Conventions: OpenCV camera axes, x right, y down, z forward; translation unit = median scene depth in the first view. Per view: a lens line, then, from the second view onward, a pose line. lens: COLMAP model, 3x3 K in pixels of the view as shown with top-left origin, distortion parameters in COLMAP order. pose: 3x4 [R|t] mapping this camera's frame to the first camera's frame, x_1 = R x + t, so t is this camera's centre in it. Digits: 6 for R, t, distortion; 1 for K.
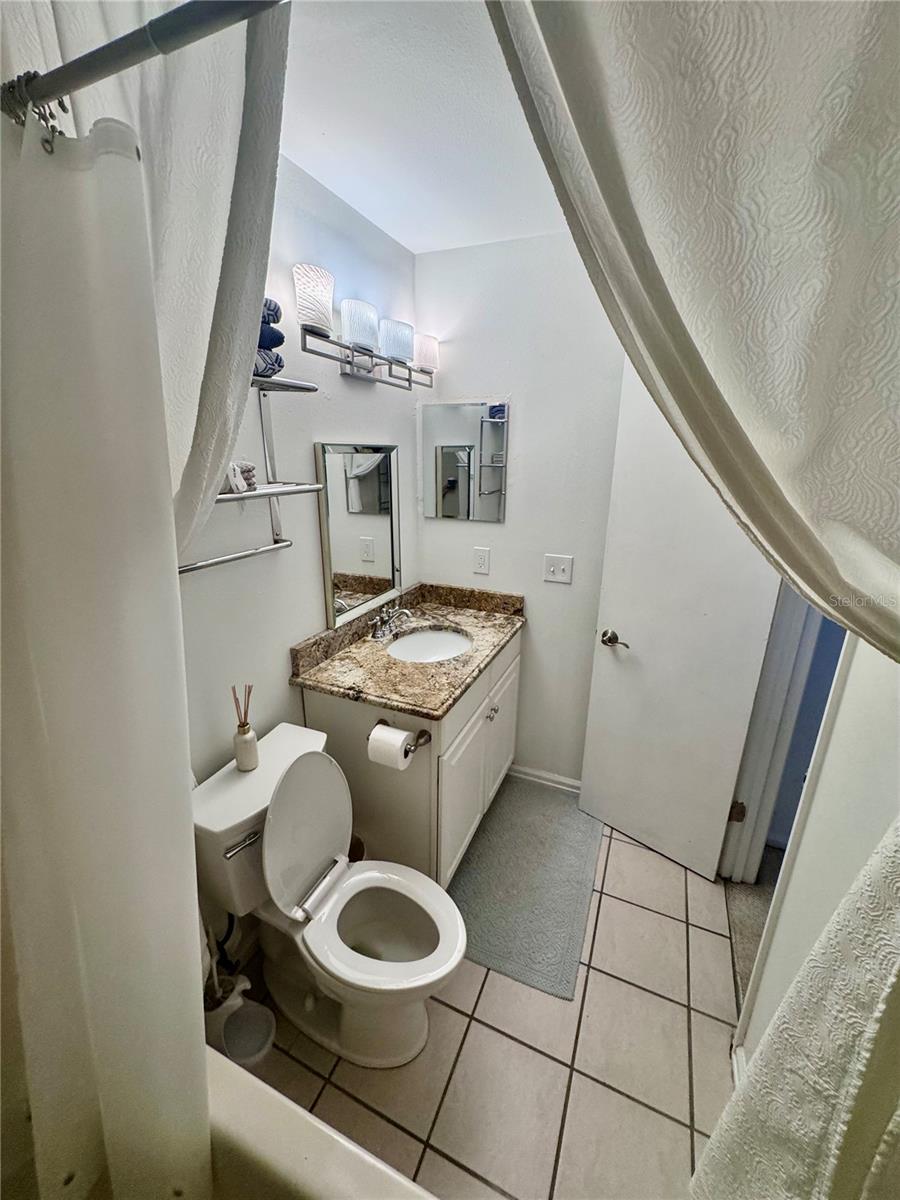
lens RADIAL K [[478.0, 0, 451.4], [0, 478.0, 600.5], [0, 0, 1]] dist [-0.002499, 0.000019]
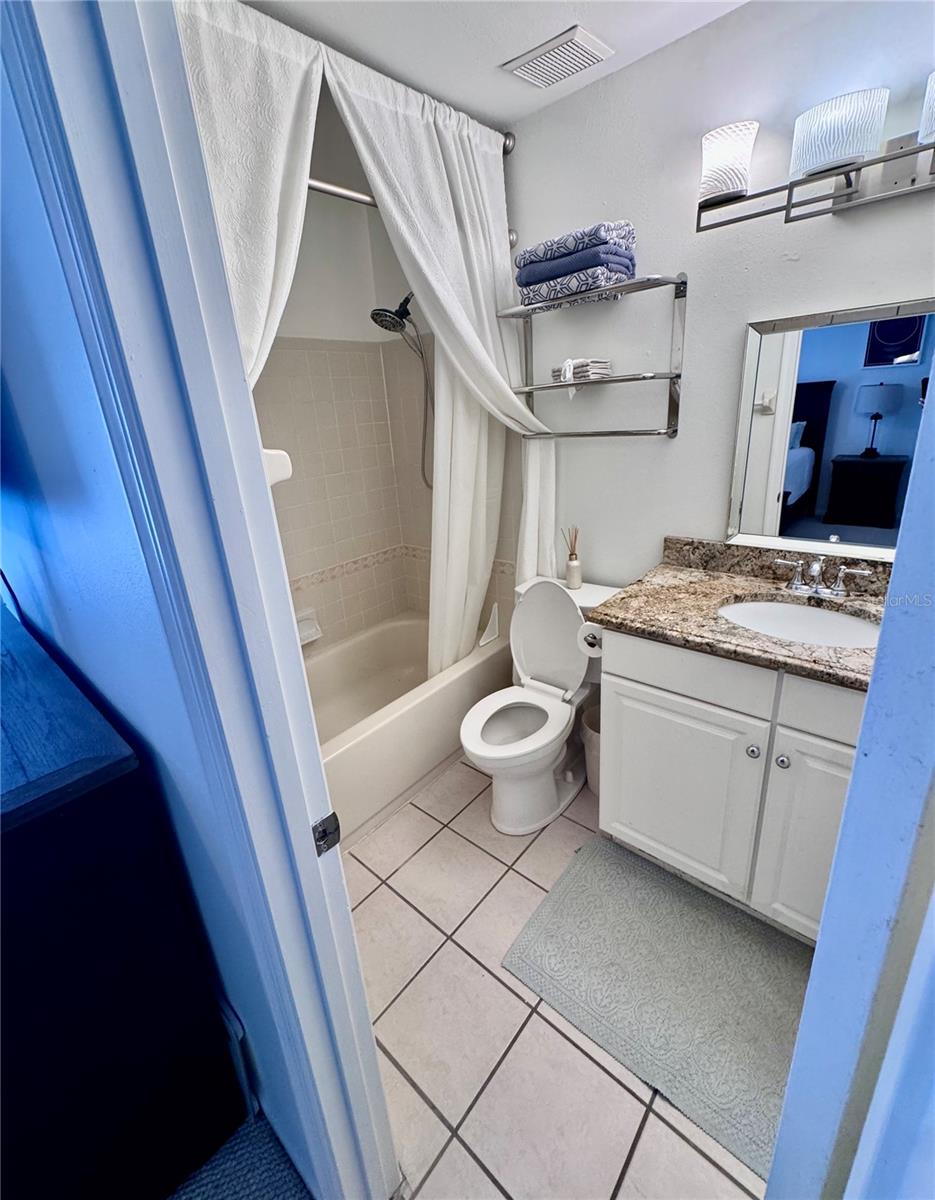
lens RADIAL K [[508.5, 0, 468.4], [0, 508.5, 579.7], [0, 0, 1]] dist [-0.000430, -0.000027]
pose [[-0.293539, 0.317403, -0.901715, 0.782456], [-0.227231, 0.893065, 0.388330, -0.141105], [0.928548, 0.318888, -0.190025, 0.770801]]
